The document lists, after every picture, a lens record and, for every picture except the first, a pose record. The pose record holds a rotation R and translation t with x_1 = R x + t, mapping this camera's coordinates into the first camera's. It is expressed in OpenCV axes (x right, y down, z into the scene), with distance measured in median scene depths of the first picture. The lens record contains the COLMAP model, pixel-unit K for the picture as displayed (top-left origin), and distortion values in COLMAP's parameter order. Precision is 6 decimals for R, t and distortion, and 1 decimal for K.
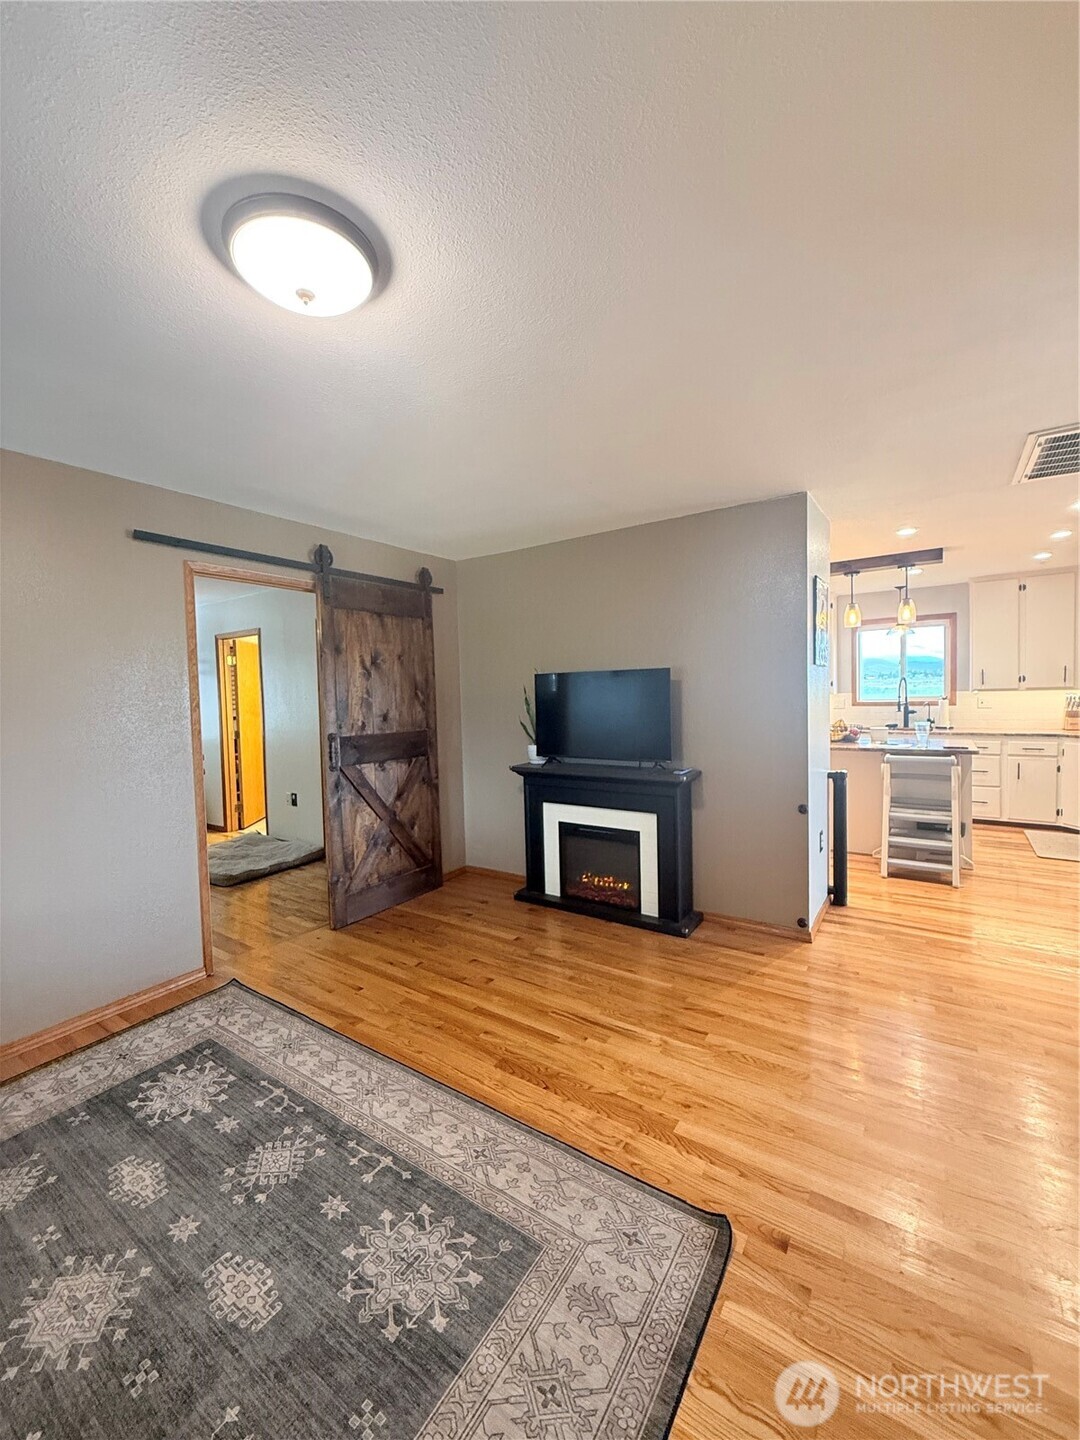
lens RADIAL K [[574.2, 0, 540.9], [0, 574.2, 713.2], [0, 0, 1]] dist [-0.000557, 0.000286]
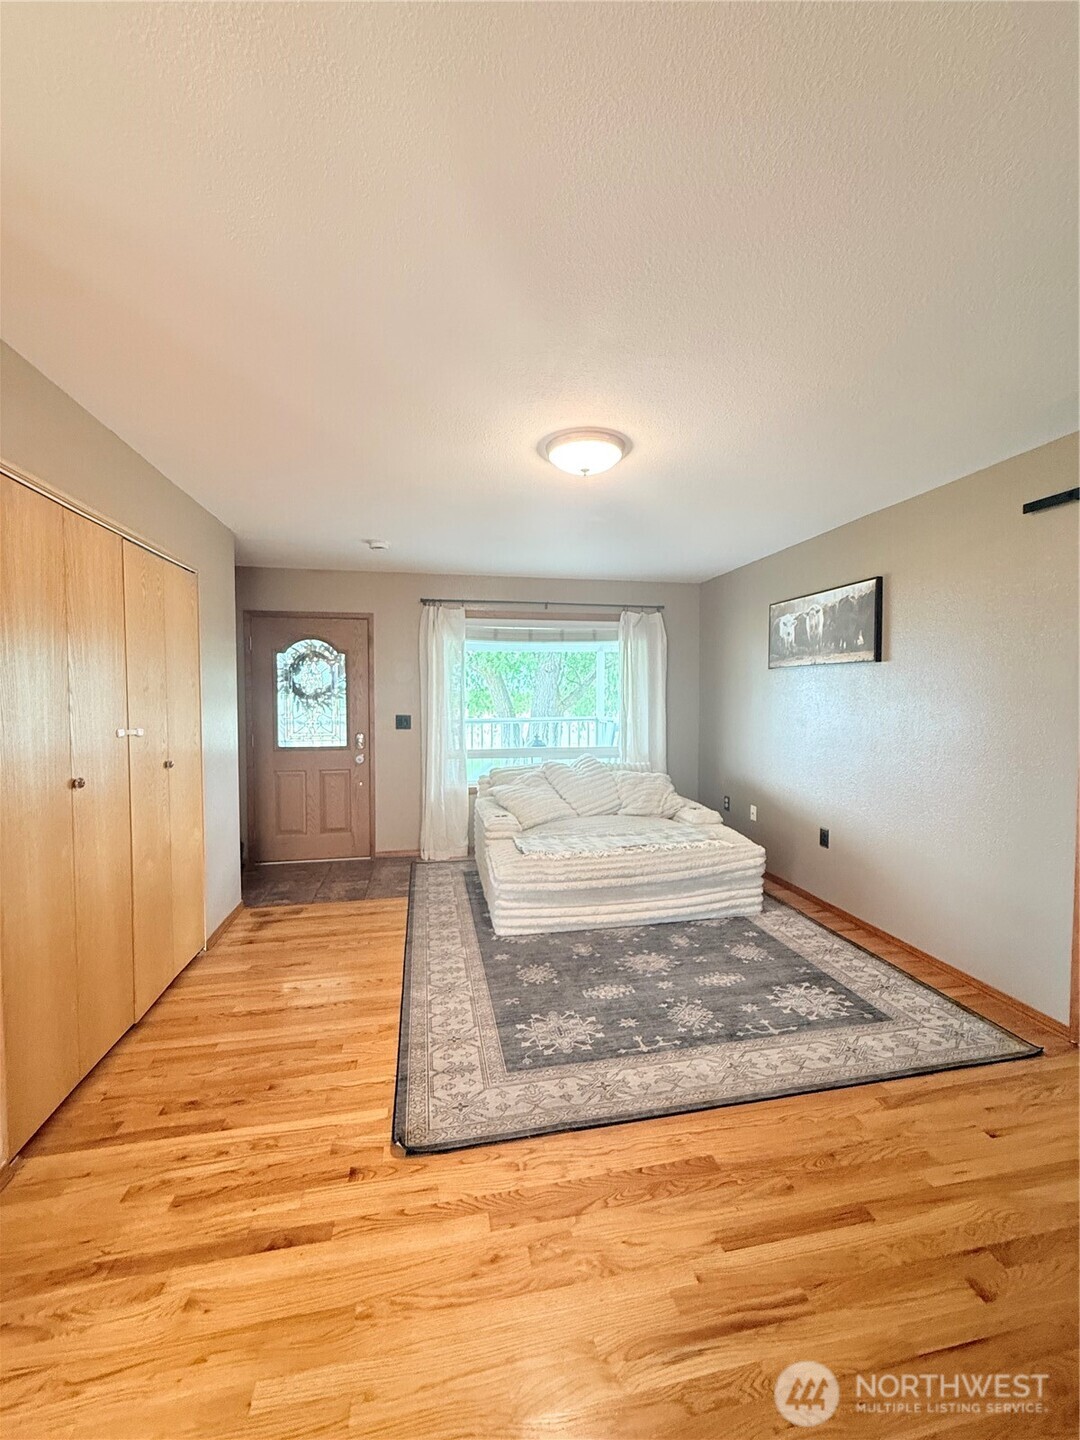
lens RADIAL K [[574.2, 0, 539.3], [0, 574.2, 718.9], [0, 0, 1]] dist [-0.000557, 0.000286]
pose [[-0.699997, 0.059423, -0.711669, 0.619535], [-0.007778, 0.995839, 0.090801, -0.063812], [0.714103, 0.069095, -0.696622, 1.340372]]
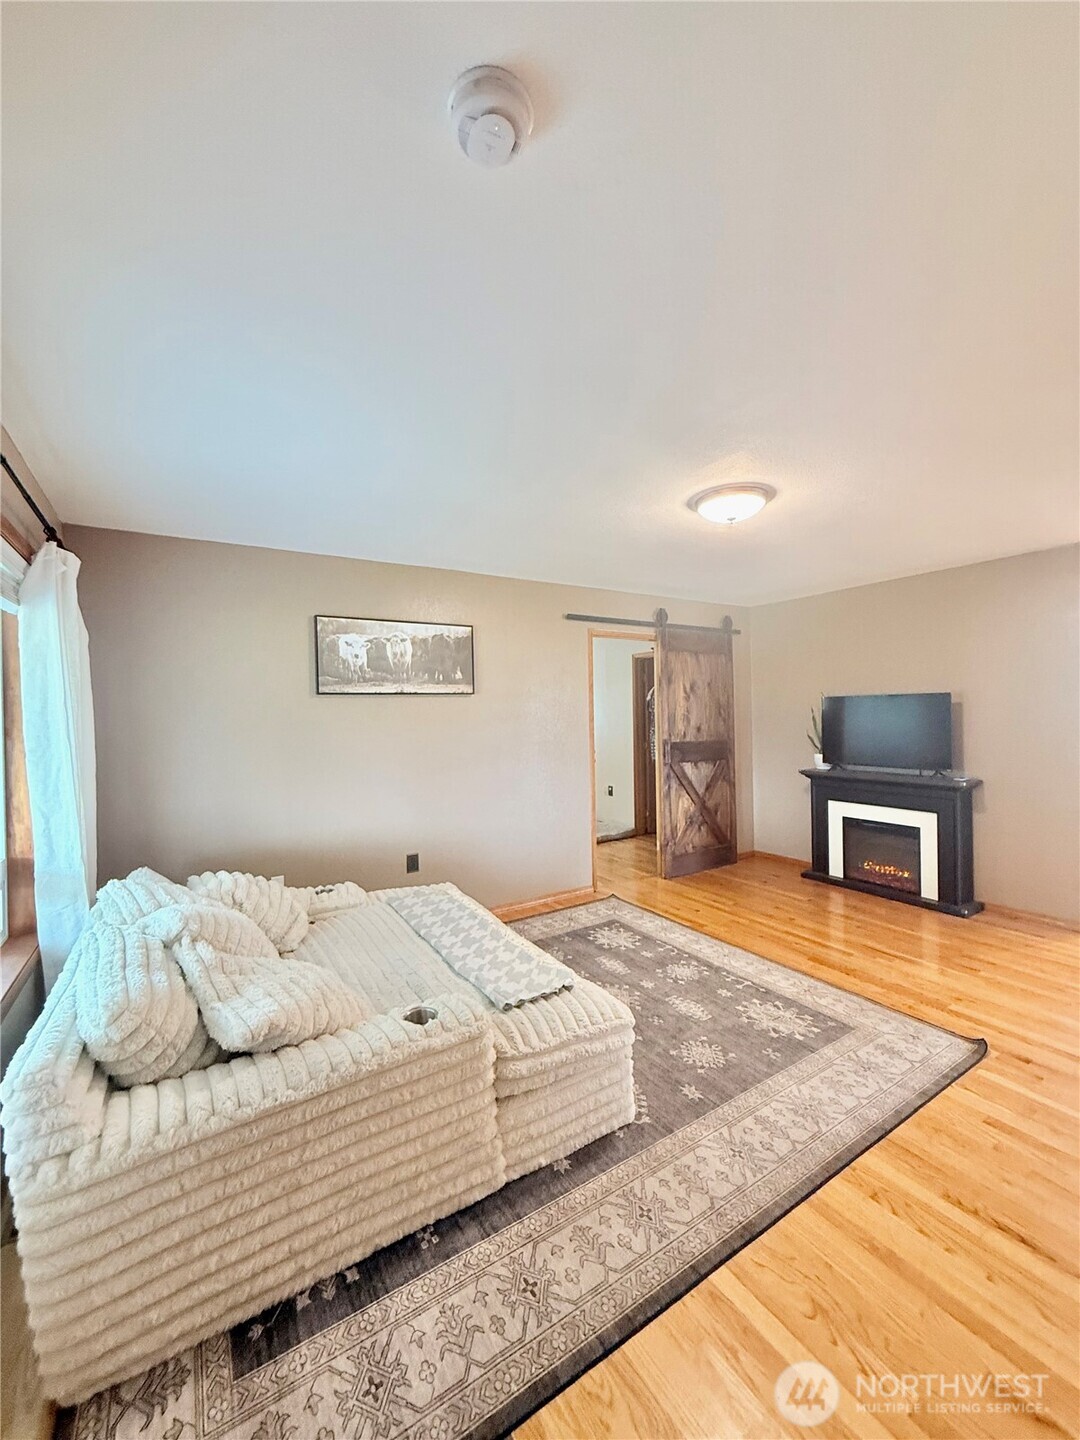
lens RADIAL K [[574.2, 0, 542.8], [0, 574.2, 715.7], [0, 0, 1]] dist [-0.000557, 0.000286]
pose [[0.917532, 0.010656, -0.397519, -0.125088], [-0.020375, 0.999588, -0.020232, 0.018174], [0.397140, 0.026663, 0.917371, -0.679909]]
